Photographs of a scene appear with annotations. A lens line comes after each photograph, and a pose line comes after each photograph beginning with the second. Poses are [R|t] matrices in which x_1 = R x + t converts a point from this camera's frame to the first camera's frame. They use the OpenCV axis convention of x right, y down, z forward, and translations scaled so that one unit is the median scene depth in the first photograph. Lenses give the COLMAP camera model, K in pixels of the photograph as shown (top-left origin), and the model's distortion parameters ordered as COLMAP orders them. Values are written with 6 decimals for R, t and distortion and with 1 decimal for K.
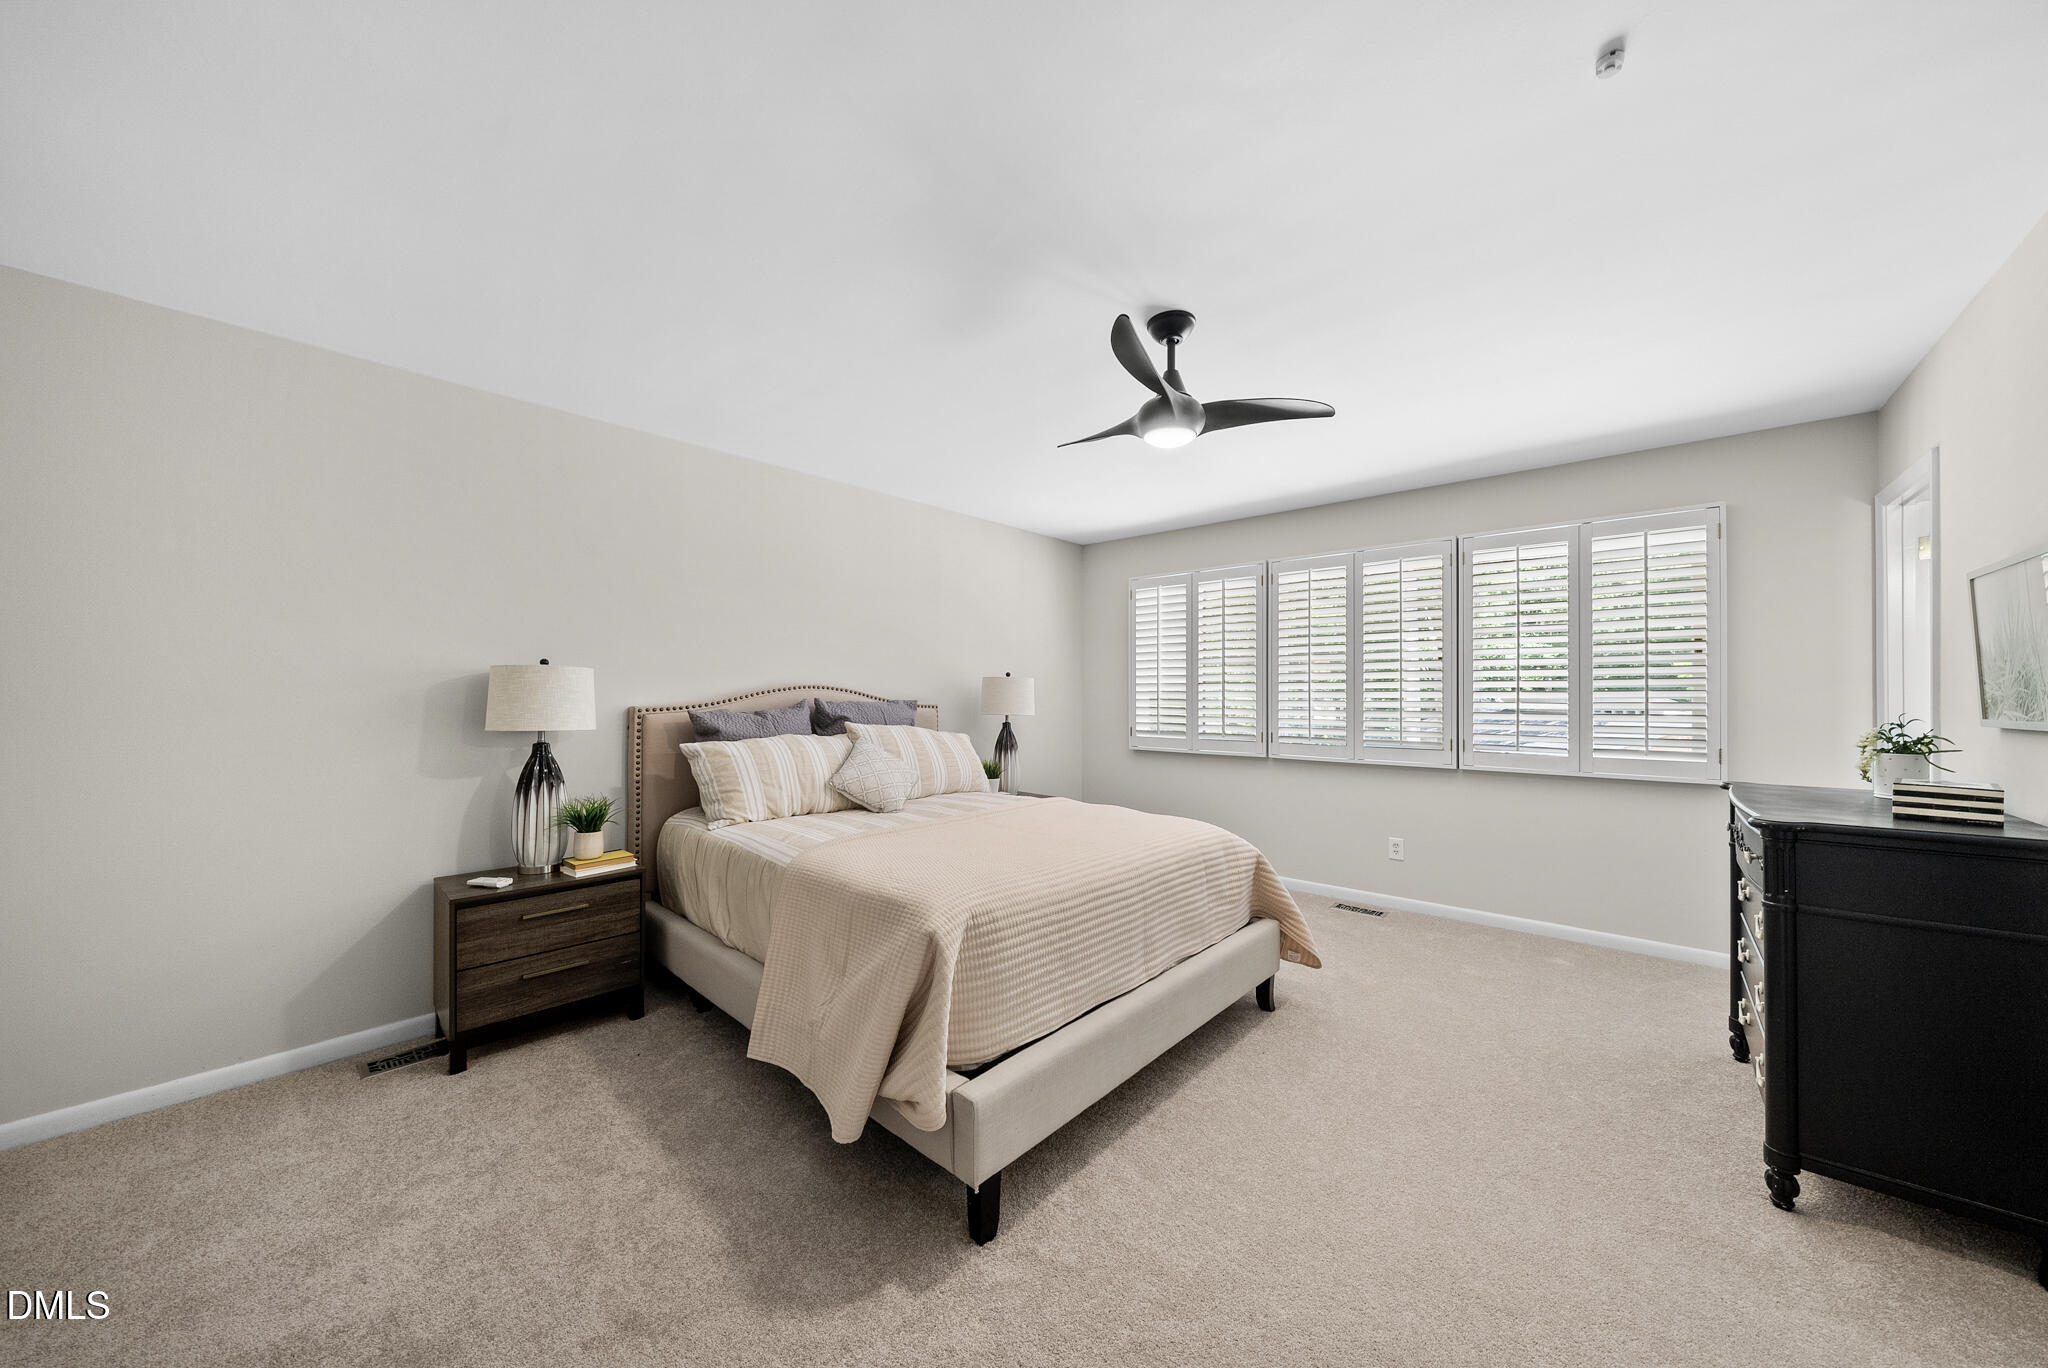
lens RADIAL K [[706.9, 0, 1029.2], [0, 706.9, 684.1], [0, 0, 1]] dist [-0.008666, 0.000714]
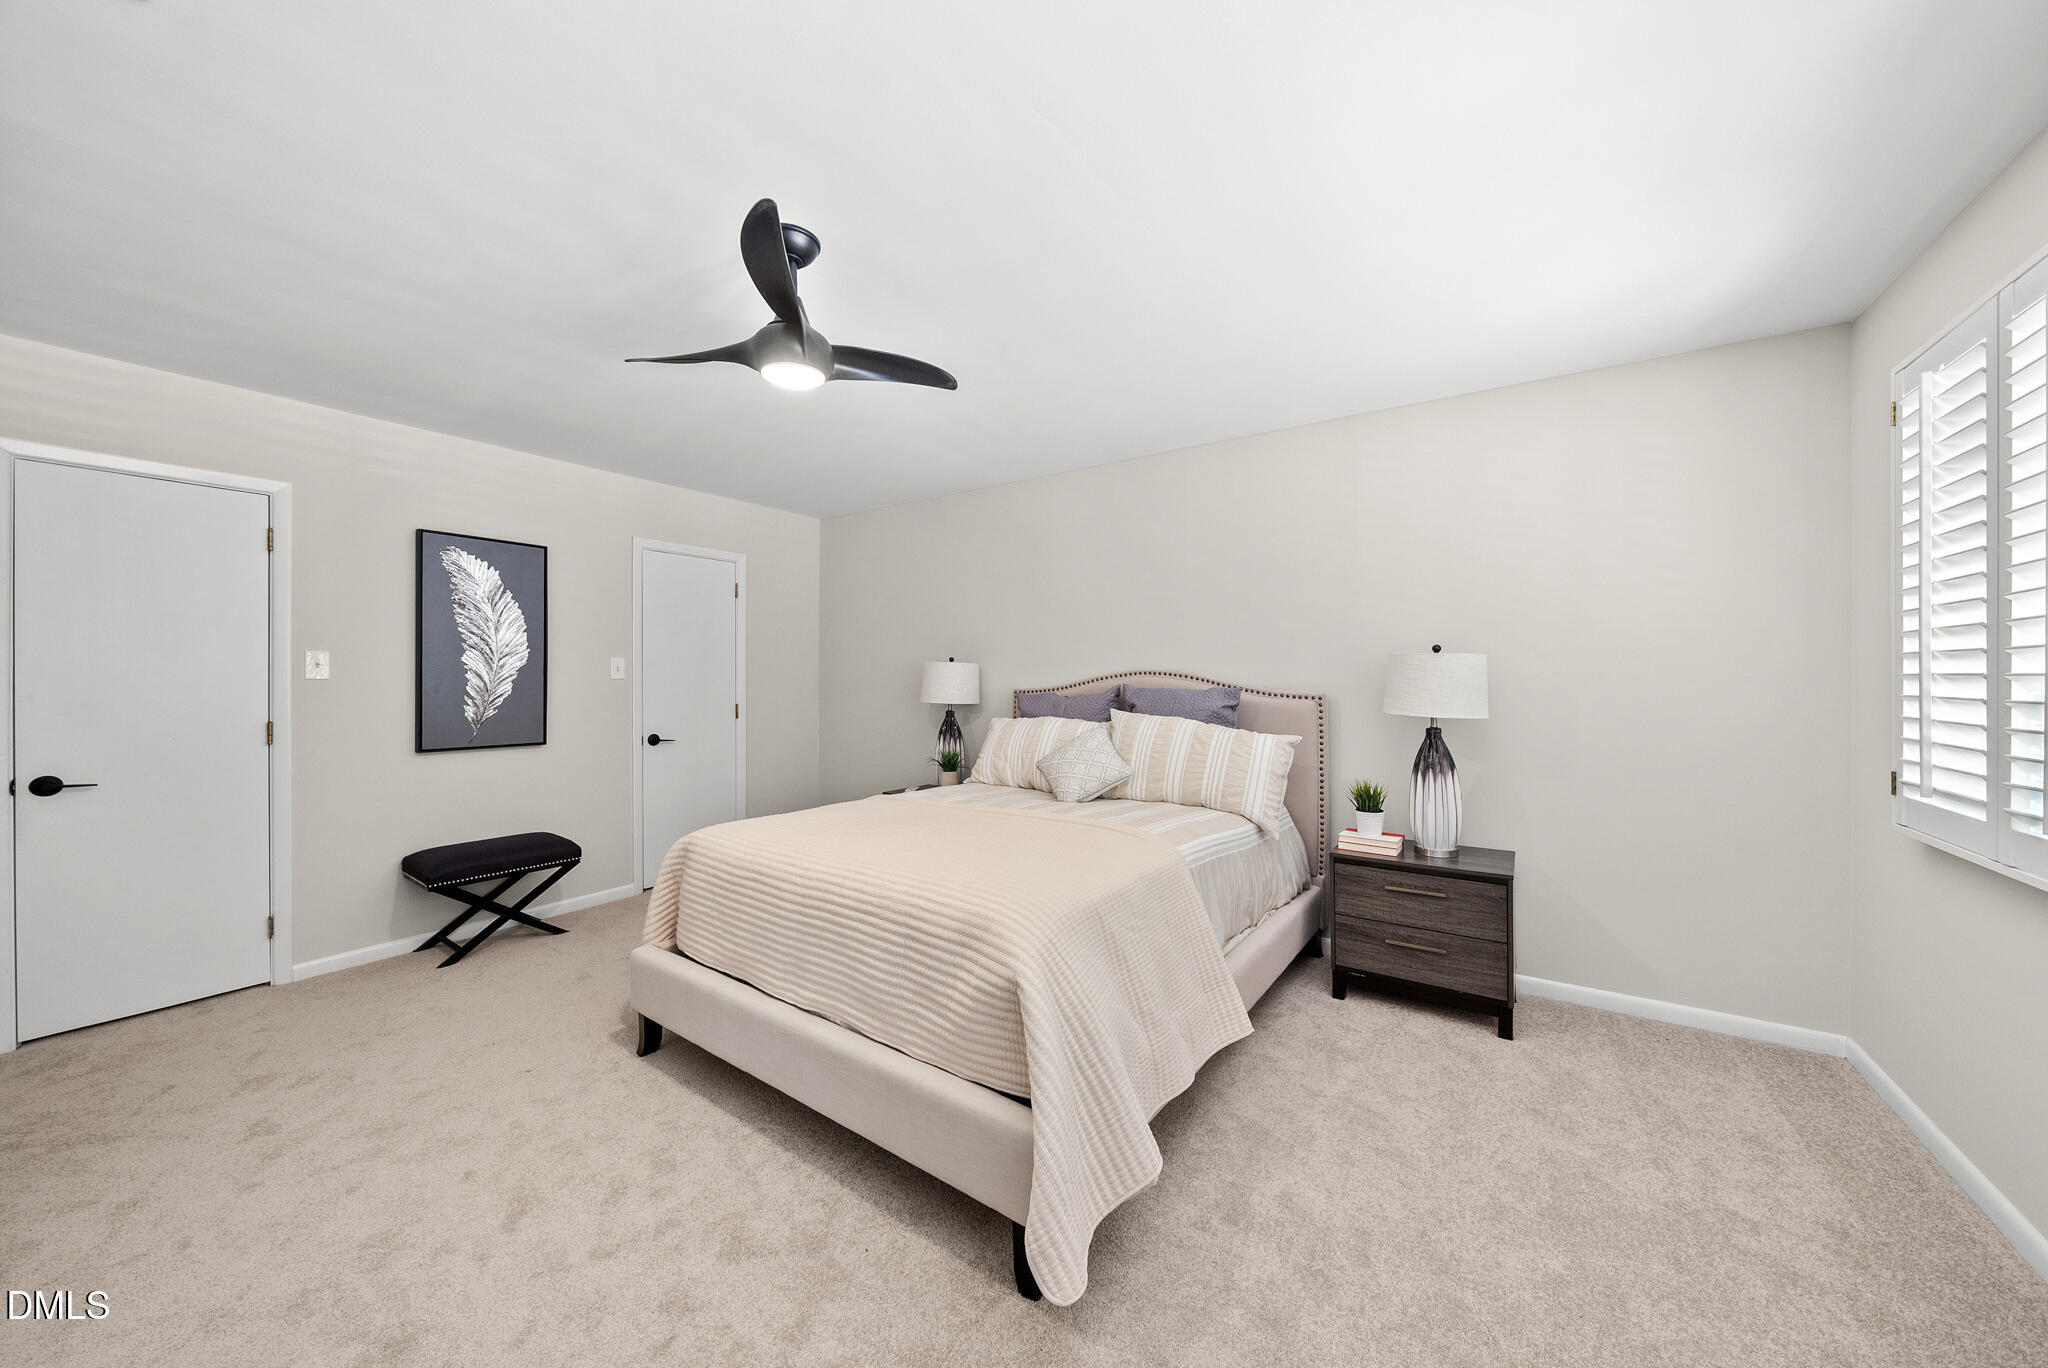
lens RADIAL K [[706.9, 0, 1018.7], [0, 706.9, 686.7], [0, 0, 1]] dist [-0.008666, 0.000714]
pose [[0.109216, 0.008932, -0.993978, 0.812450], [0.013753, 0.999850, 0.010496, 0.013853], [0.993923, -0.014817, 0.109077, 0.903225]]
